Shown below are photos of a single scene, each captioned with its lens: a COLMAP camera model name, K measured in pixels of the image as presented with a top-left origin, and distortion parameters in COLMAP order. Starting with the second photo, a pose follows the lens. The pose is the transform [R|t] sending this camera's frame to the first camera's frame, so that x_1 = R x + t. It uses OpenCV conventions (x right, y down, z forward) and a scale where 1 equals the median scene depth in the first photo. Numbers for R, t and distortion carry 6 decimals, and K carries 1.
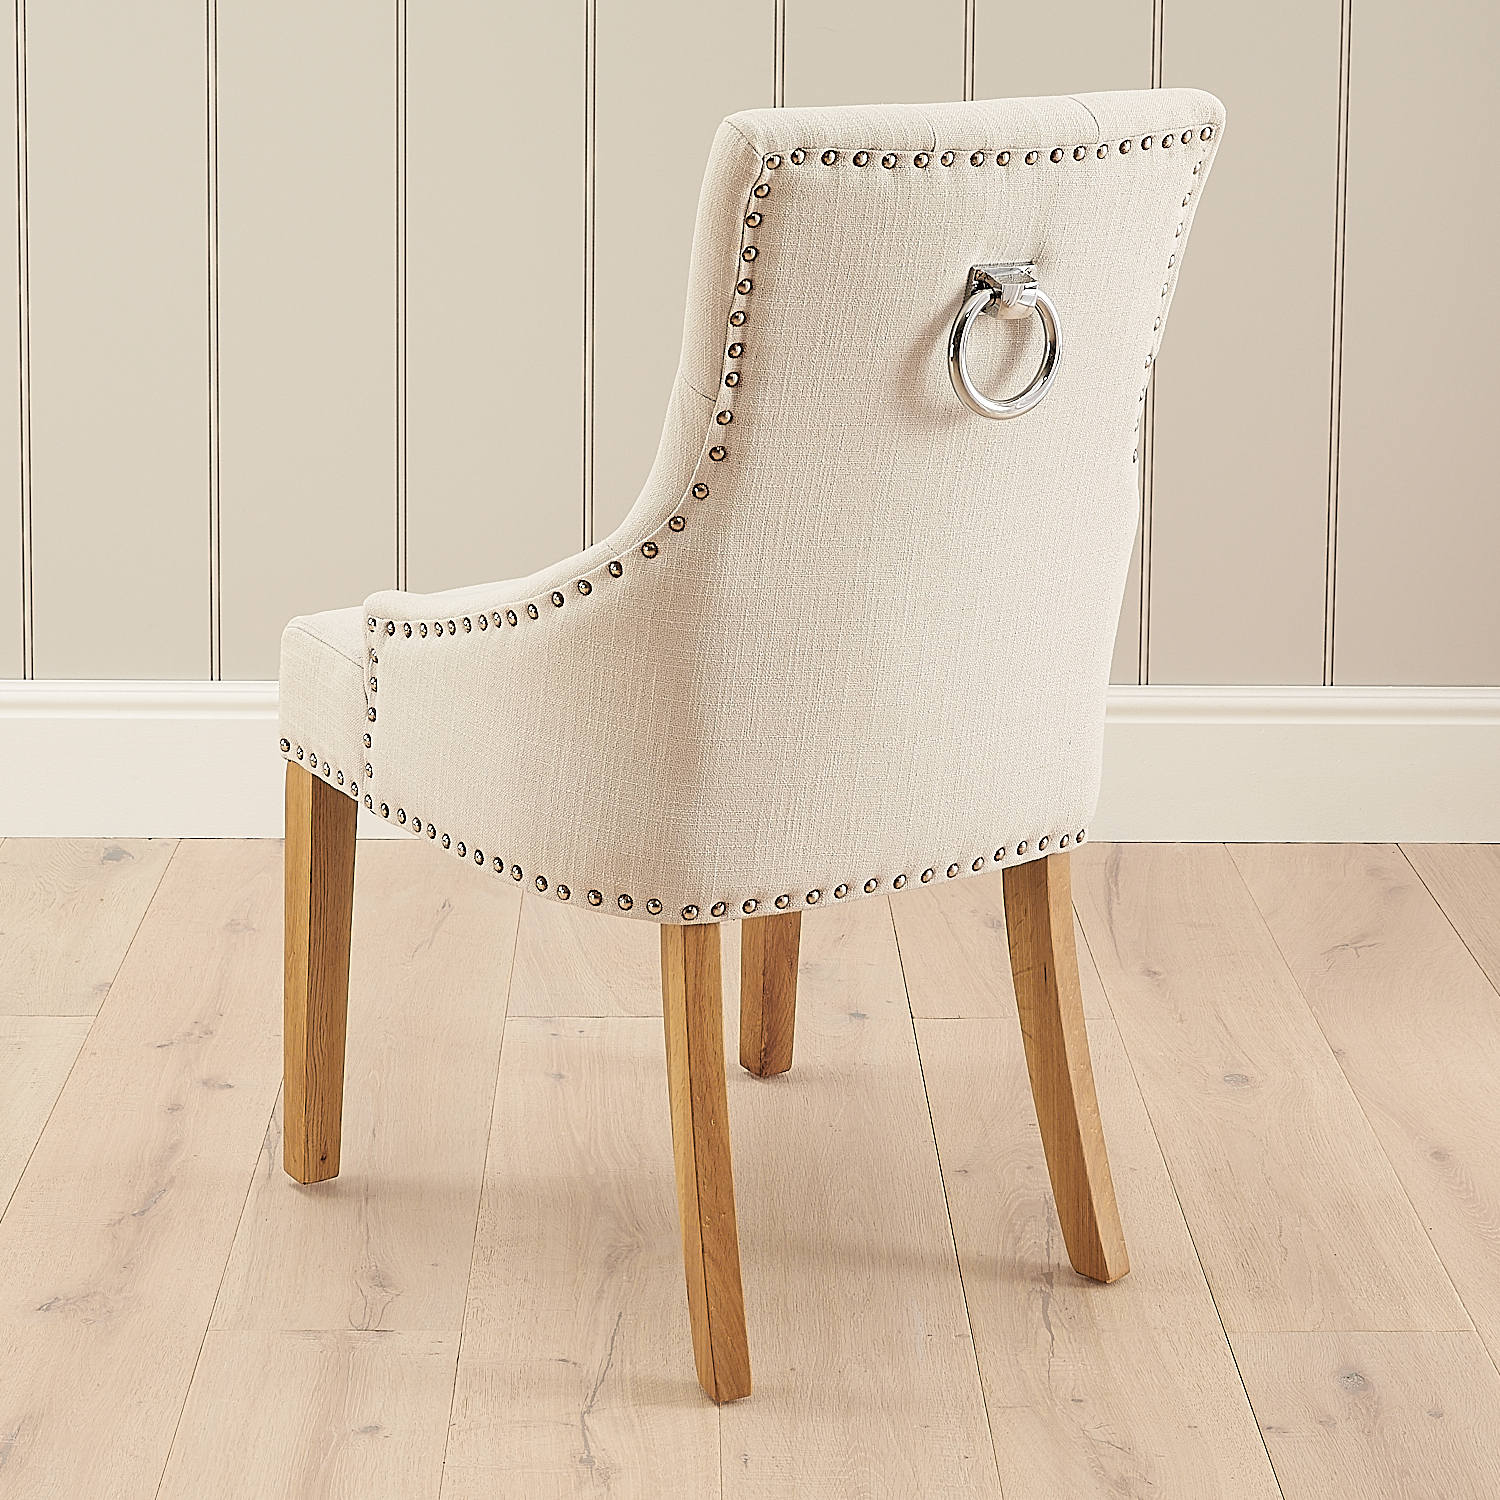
lens RADIAL K [[4607.6, 0, 749.2], [0, 4607.6, 451.3], [0, 0, 1]] dist [0.132519, -1.075078]
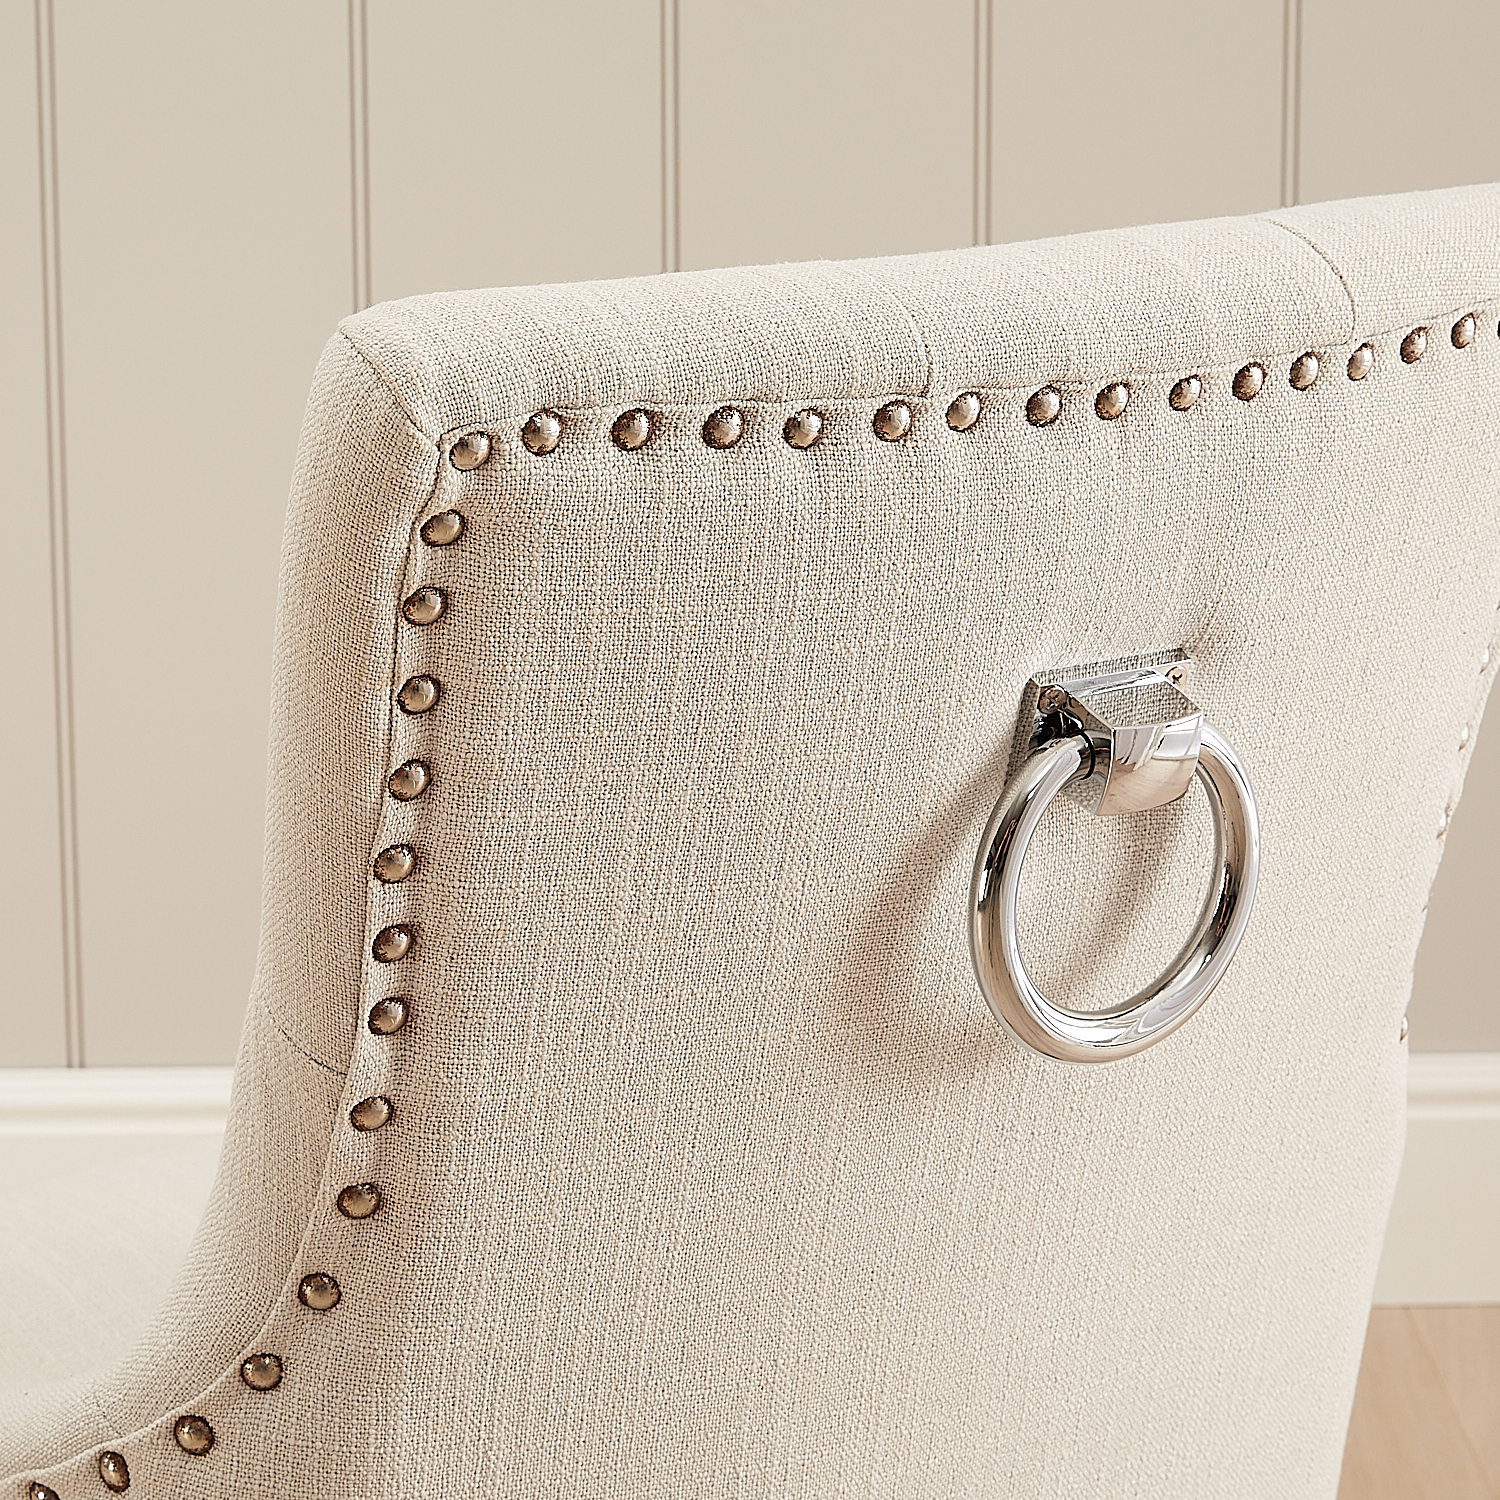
lens RADIAL K [[4451.1, 0, 750.0], [0, 4451.1, 750.0], [0, 0, 1]] dist [-0.040548, -0.265769]
pose [[0.999880, -0.007705, -0.013441, 0.030464], [0.008811, 0.996400, 0.084320, -0.067022], [0.012743, -0.084429, 0.996348, 0.643183]]
